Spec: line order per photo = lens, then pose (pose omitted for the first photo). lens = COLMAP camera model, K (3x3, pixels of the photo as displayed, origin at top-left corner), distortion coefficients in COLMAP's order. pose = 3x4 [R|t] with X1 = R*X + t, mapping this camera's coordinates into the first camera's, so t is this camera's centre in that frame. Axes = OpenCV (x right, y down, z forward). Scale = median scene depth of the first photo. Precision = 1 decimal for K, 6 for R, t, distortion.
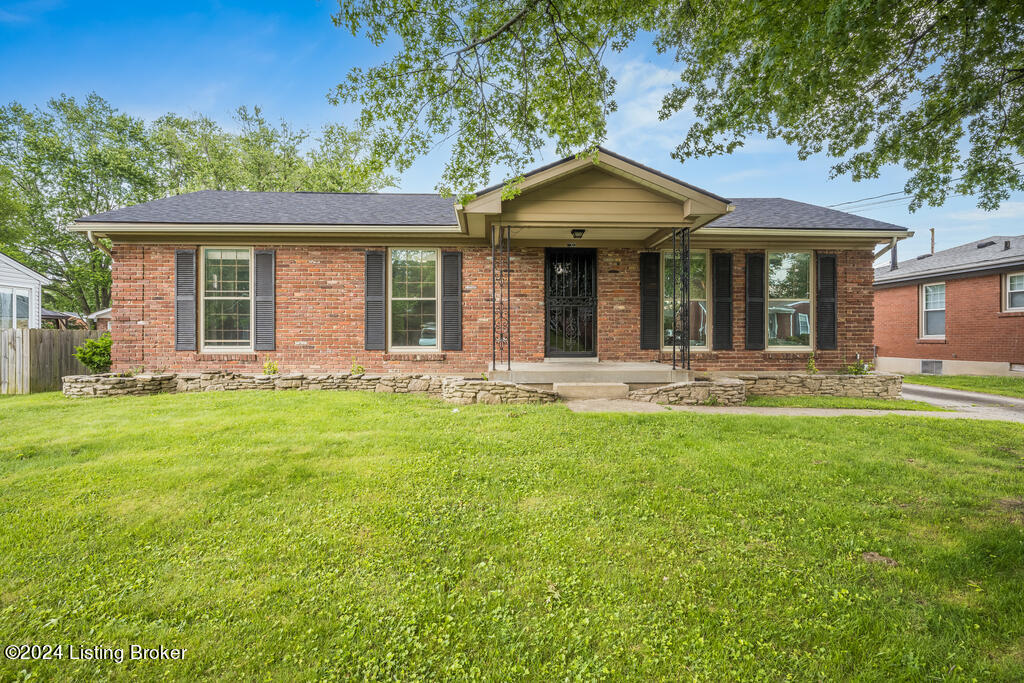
lens RADIAL K [[572.8, 0, 513.7], [0, 572.8, 342.0], [0, 0, 1]] dist [-0.001702, 0.002265]
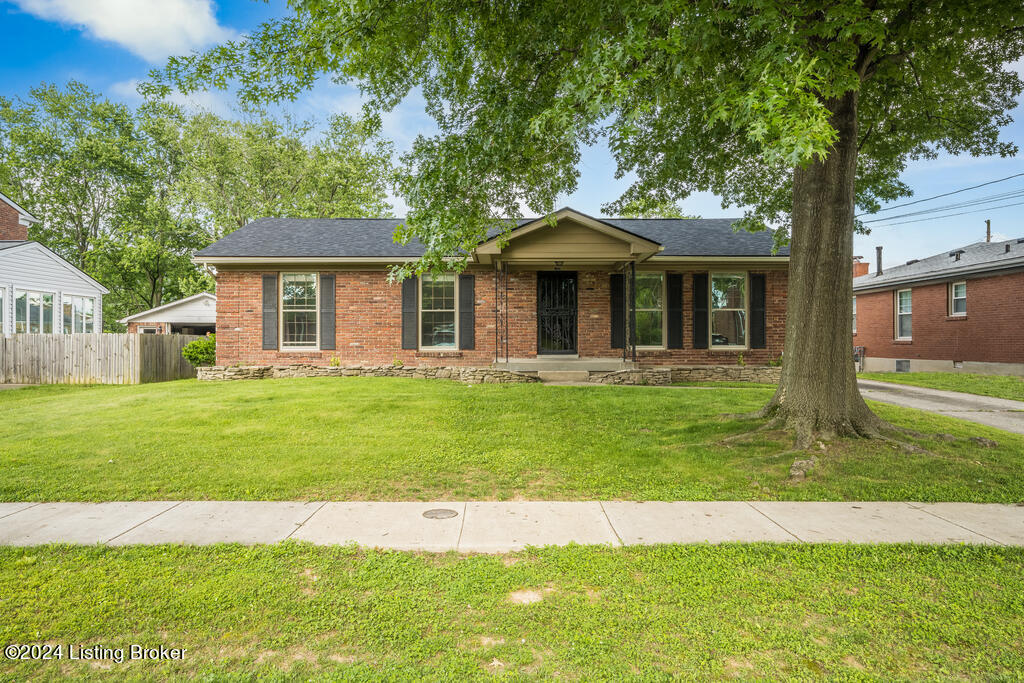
lens RADIAL K [[720.5, 0, 516.7], [0, 720.5, 342.4], [0, 0, 1]] dist [0.022135, 0.006744]
pose [[0.999393, -0.002372, -0.034750, 0.064512], [0.002141, 0.999975, -0.006675, 0.009814], [0.034765, 0.006597, 0.999374, -0.651709]]
